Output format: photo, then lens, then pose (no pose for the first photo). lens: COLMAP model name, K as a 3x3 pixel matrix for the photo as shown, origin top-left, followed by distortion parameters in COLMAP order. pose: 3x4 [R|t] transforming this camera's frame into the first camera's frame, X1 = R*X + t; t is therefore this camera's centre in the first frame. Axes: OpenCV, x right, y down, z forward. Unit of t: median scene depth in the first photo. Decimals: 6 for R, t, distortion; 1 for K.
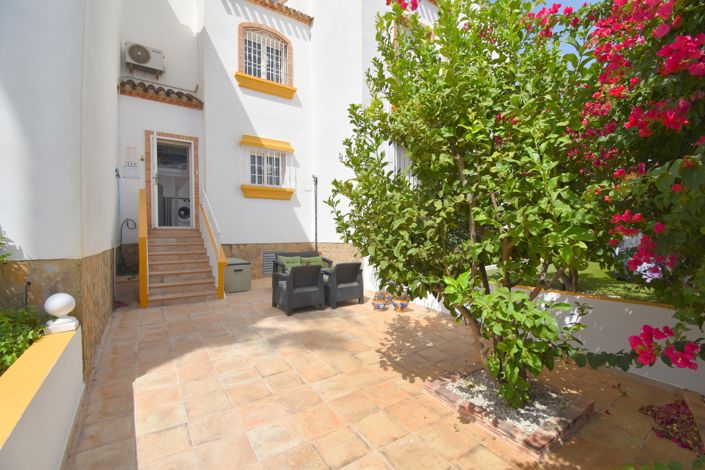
lens RADIAL K [[308.8, 0, 354.7], [0, 308.8, 237.7], [0, 0, 1]] dist [0.018100, -0.024976]
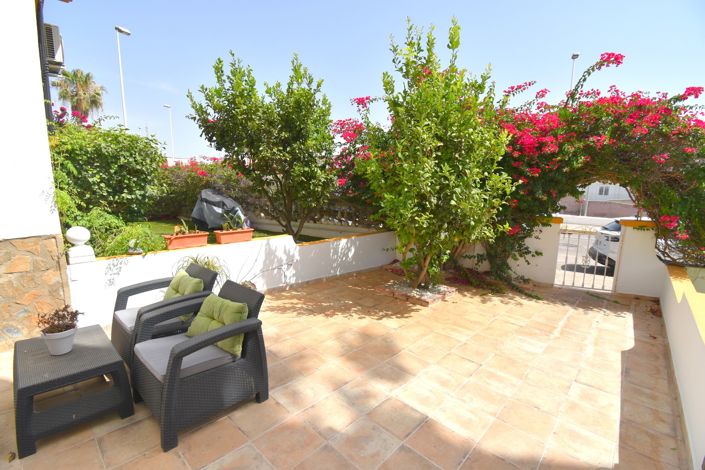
lens RADIAL K [[308.8, 0, 354.7], [0, 308.8, 237.7], [0, 0, 1]] dist [0.018100, -0.024976]
pose [[-0.223591, -0.157448, 0.961882, -0.893628], [0.003810, 0.986718, 0.162399, -0.086259], [-0.974676, 0.039976, -0.220022, 1.309501]]
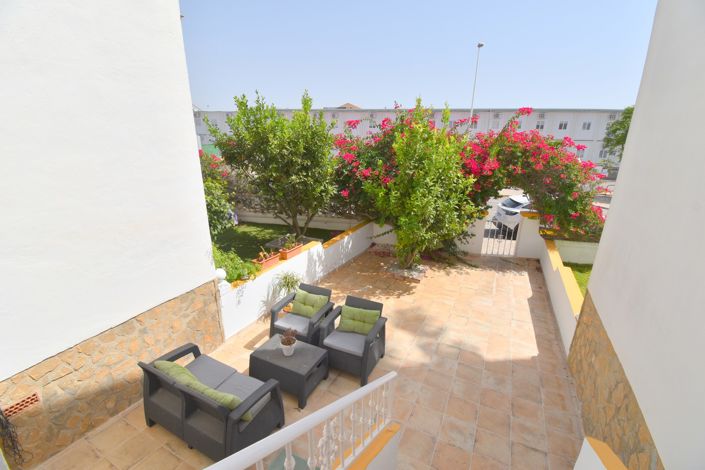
lens RADIAL K [[308.8, 0, 354.7], [0, 308.8, 237.7], [0, 0, 1]] dist [0.018100, -0.024976]
pose [[-0.493711, -0.272436, 0.825850, -1.103626], [-0.001245, 0.949882, 0.312608, -0.463922], [-0.869625, 0.153310, -0.469306, 1.945897]]
